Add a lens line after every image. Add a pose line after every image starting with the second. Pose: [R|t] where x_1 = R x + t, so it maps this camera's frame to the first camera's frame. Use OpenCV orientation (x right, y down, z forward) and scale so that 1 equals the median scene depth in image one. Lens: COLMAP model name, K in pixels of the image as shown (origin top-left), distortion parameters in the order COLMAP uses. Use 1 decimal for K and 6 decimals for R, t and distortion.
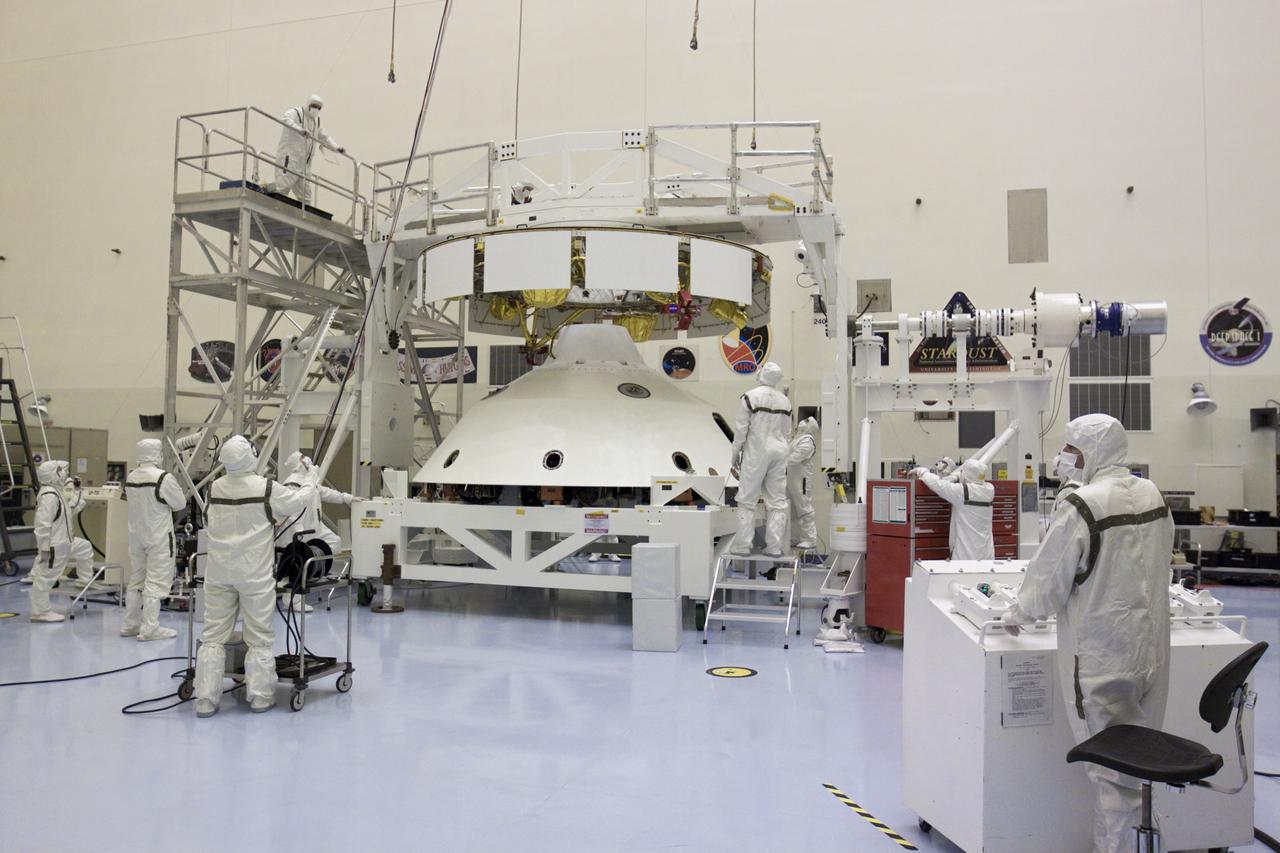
lens RADIAL K [[984.7, 0, 637.7], [0, 984.7, 419.2], [0, 0, 1]] dist [-0.070668, 0.051117]
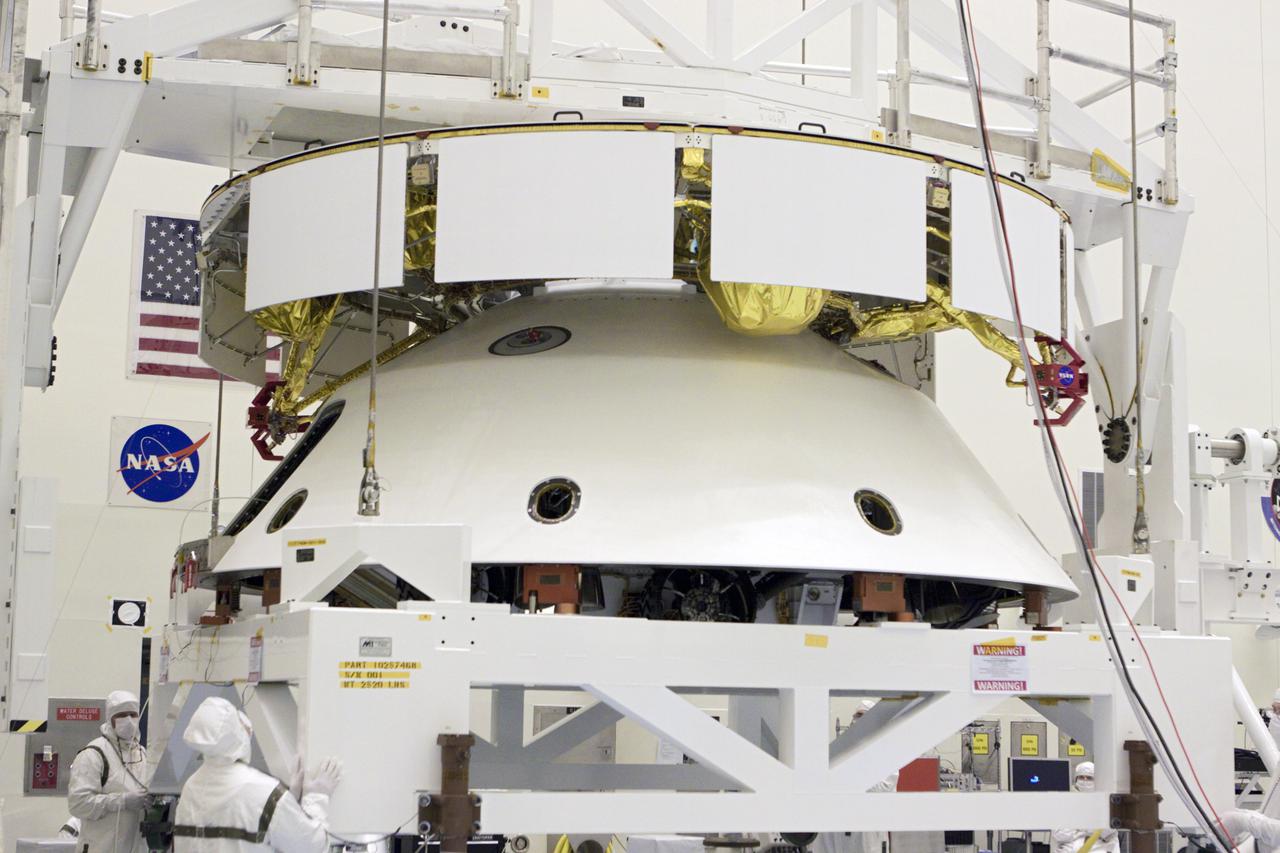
lens RADIAL K [[2065.9, 0, 657.9], [0, 2065.9, 452.6], [0, 0, 1]] dist [-0.026965, -0.053609]
pose [[0.777850, 0.081560, 0.623136, -0.629124], [-0.035371, 0.995653, -0.086164, 0.006477], [-0.627454, 0.044981, 0.777353, 0.372618]]
